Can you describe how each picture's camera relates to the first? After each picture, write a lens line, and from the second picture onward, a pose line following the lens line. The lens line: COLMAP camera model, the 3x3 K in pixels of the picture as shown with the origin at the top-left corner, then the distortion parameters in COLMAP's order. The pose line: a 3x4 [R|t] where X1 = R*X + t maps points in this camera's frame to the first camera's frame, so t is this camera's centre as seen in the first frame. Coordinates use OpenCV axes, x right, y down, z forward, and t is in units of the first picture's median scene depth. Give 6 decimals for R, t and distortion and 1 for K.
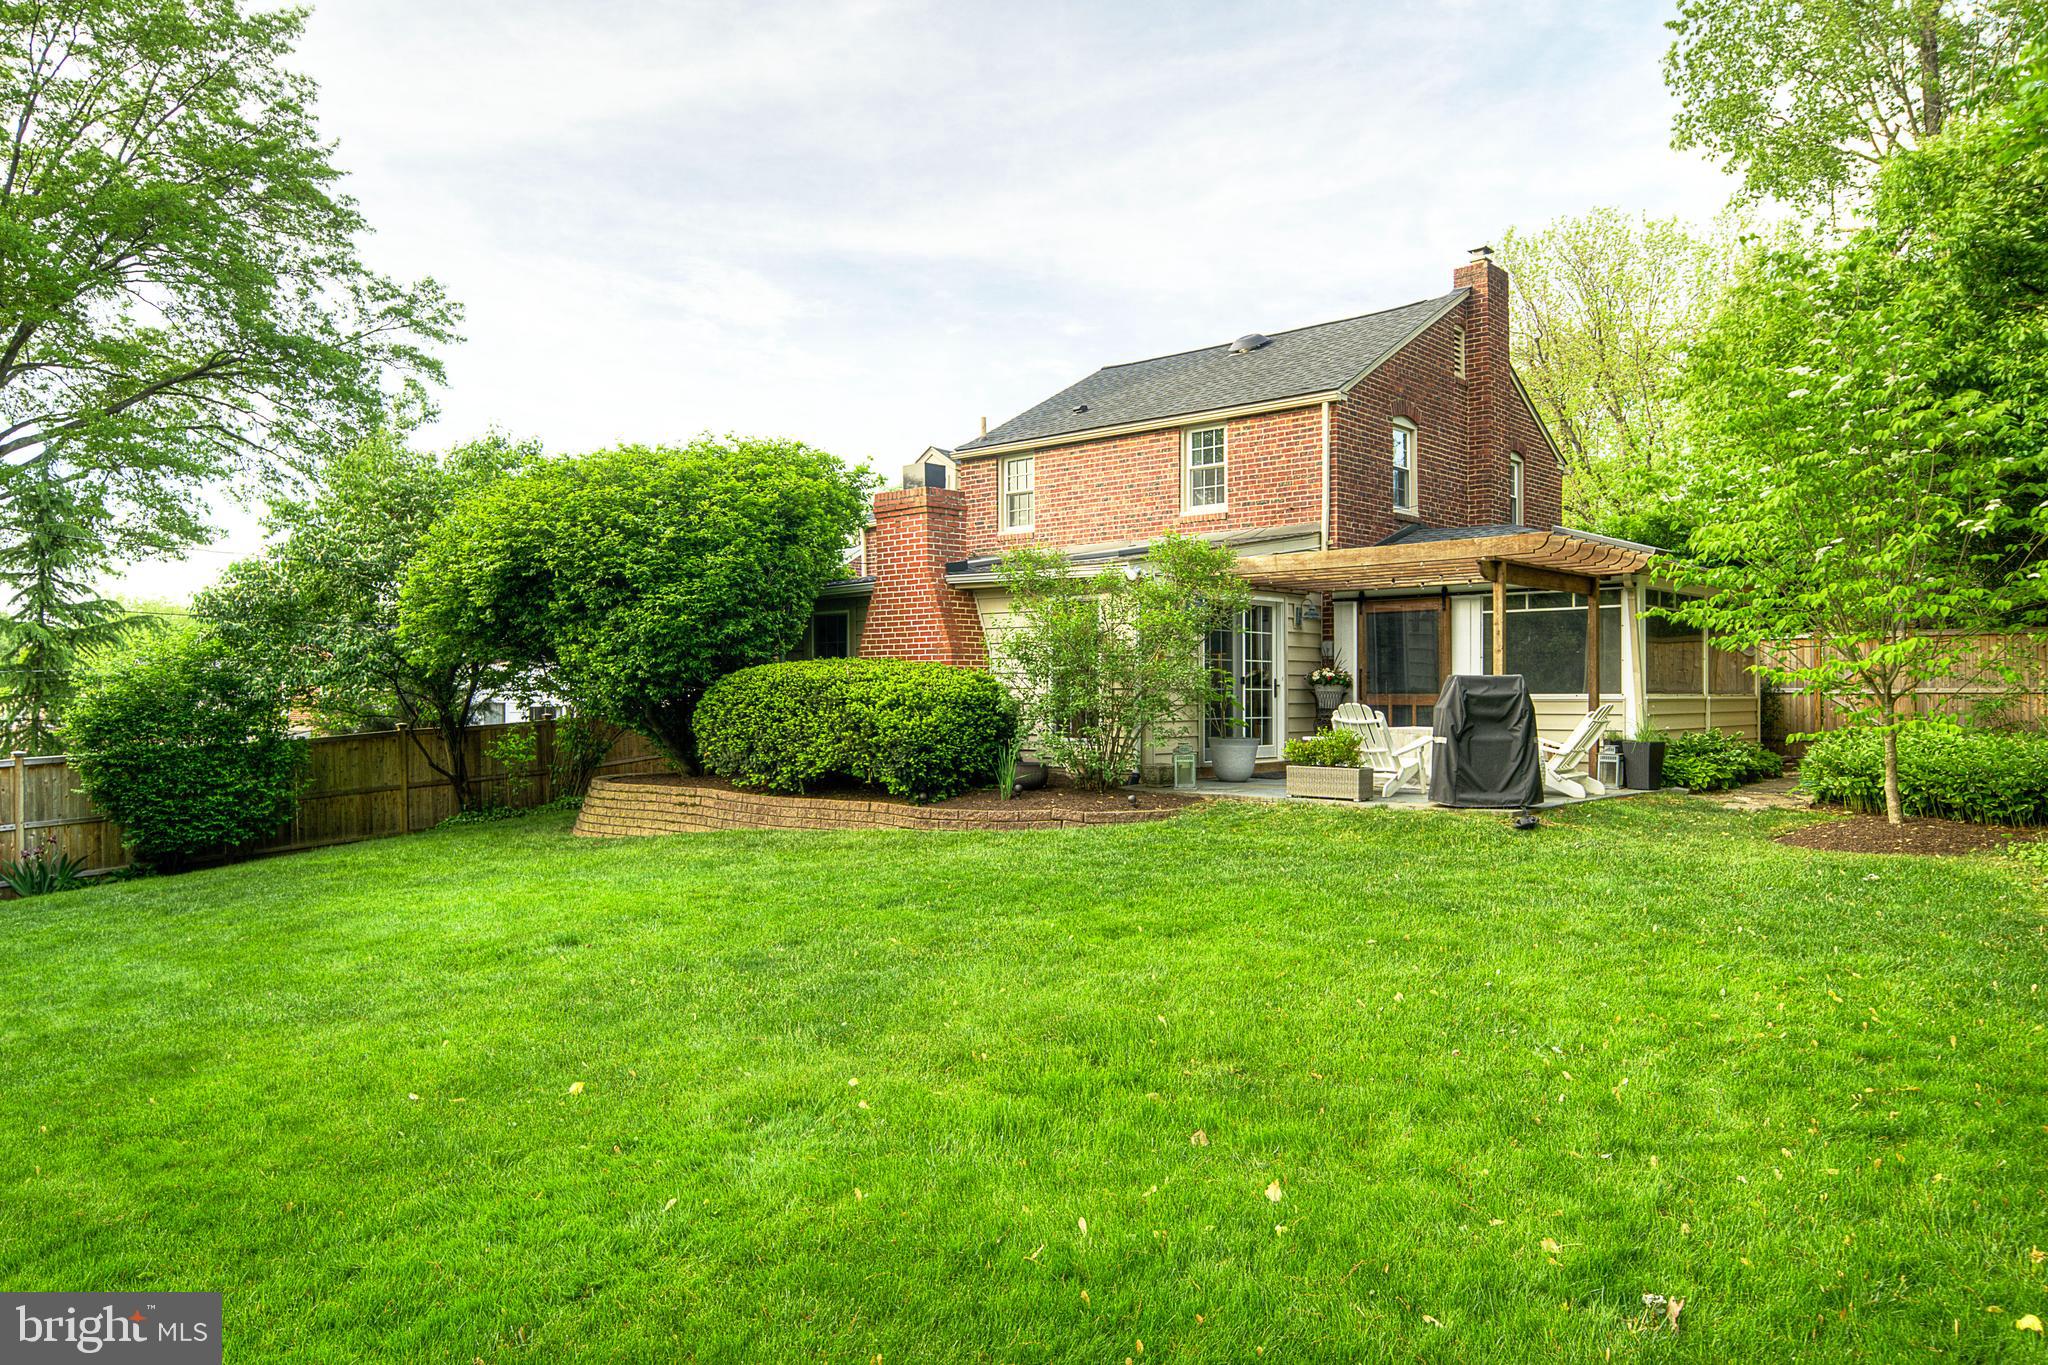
lens RADIAL K [[1400.7, 0, 1024.0], [0, 1400.7, 682.5], [0, 0, 1]] dist [0.001950, 0.000396]
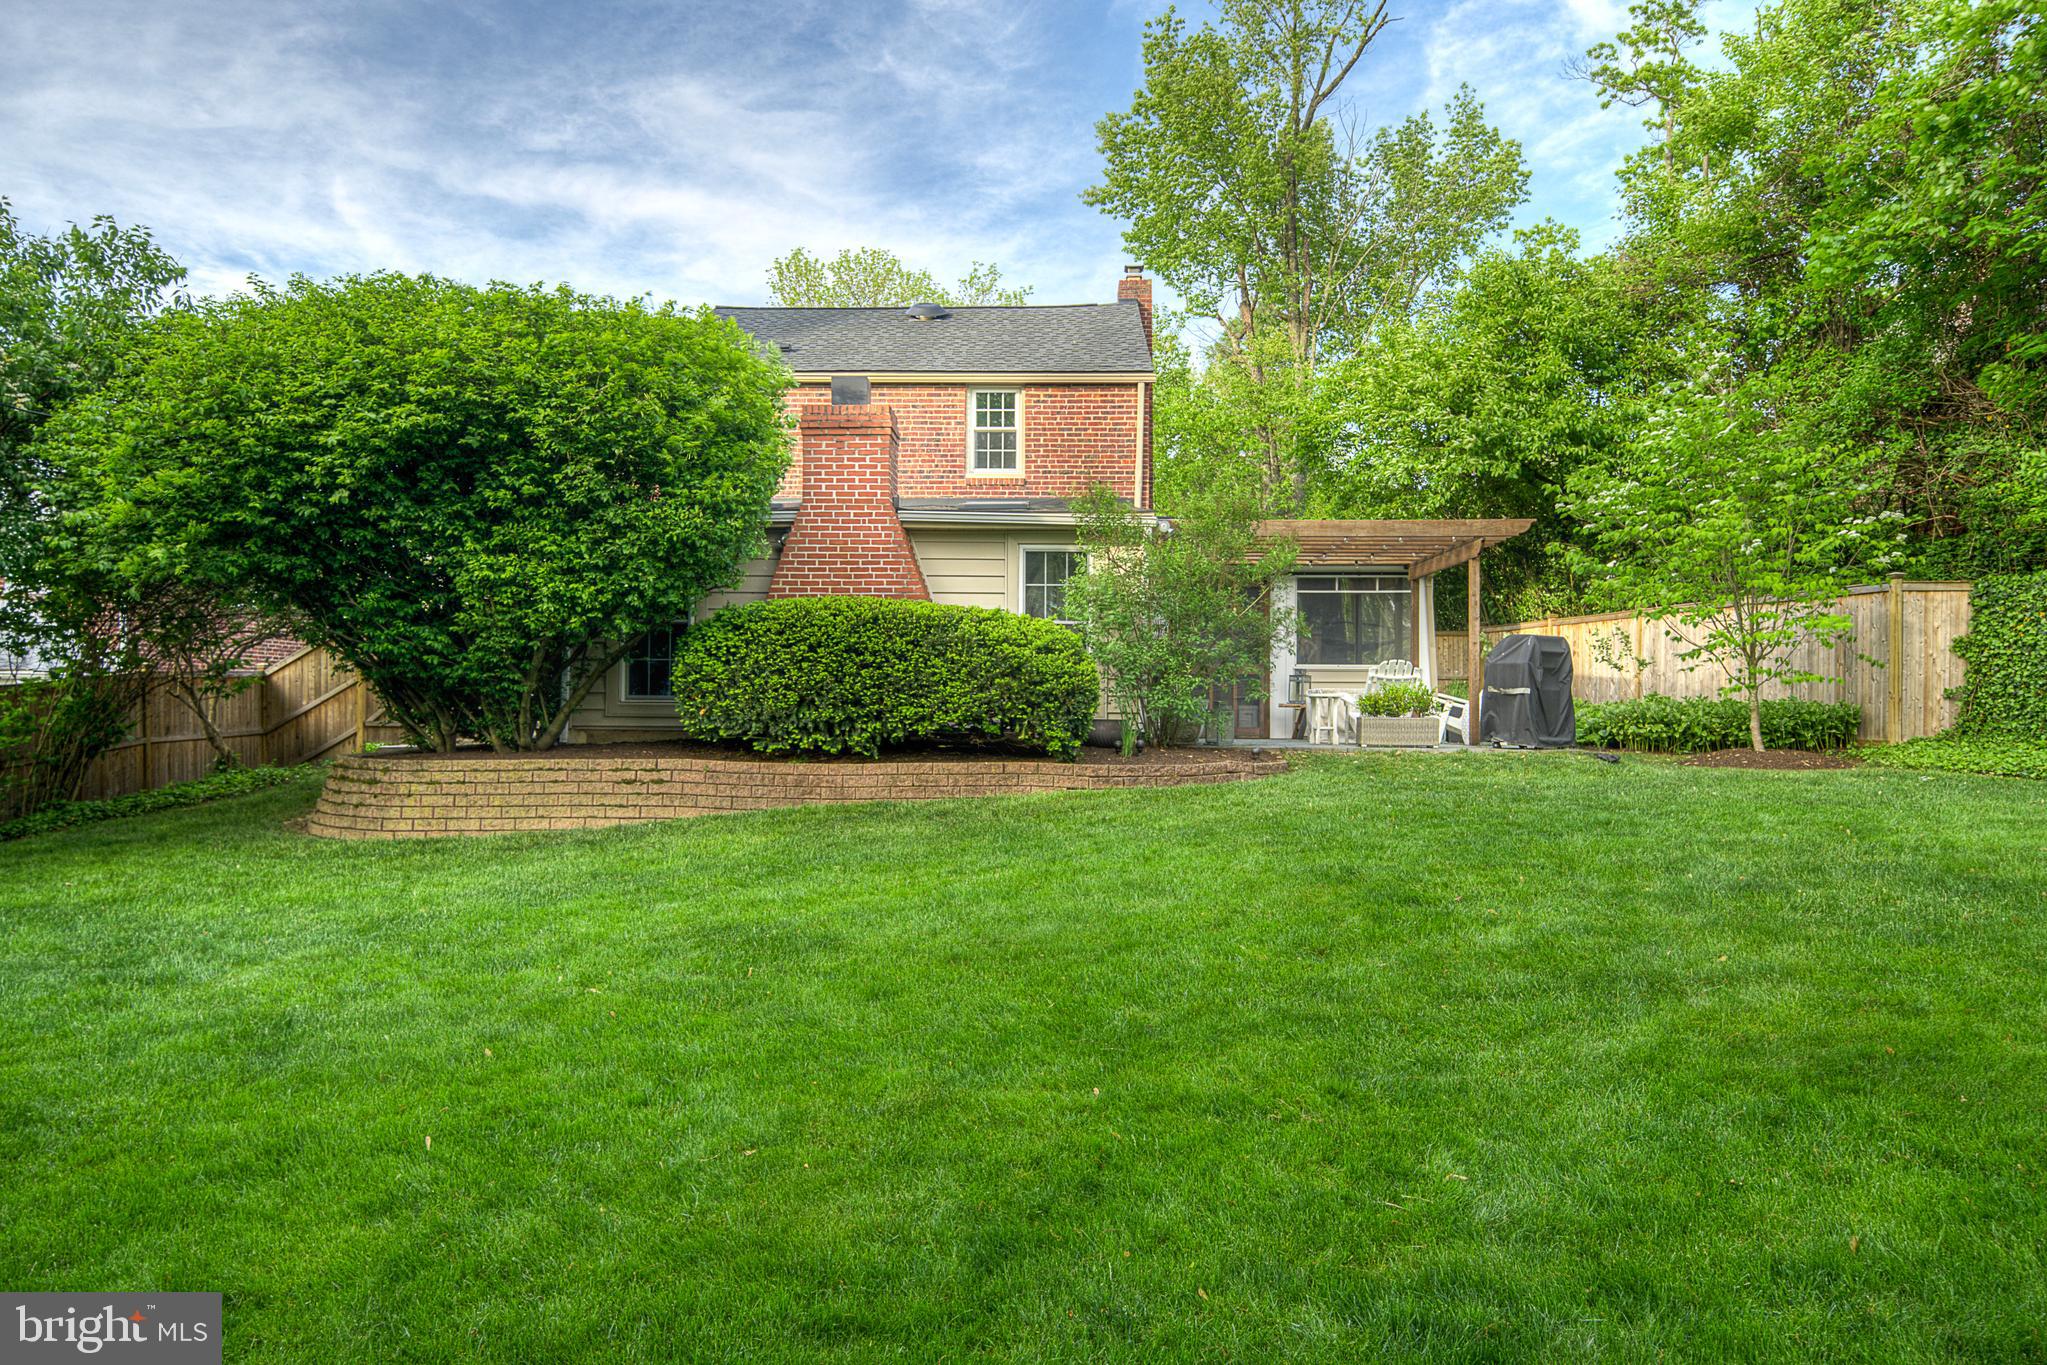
lens RADIAL K [[1400.0, 0, 1023.5], [0, 1400.0, 682.5], [0, 0, 1]] dist [0.001950, 0.000396]
pose [[0.756028, 0.021668, 0.654181, -0.489217], [-0.011954, 0.999742, -0.019298, 0.039464], [-0.654430, 0.006769, 0.756092, 0.260167]]
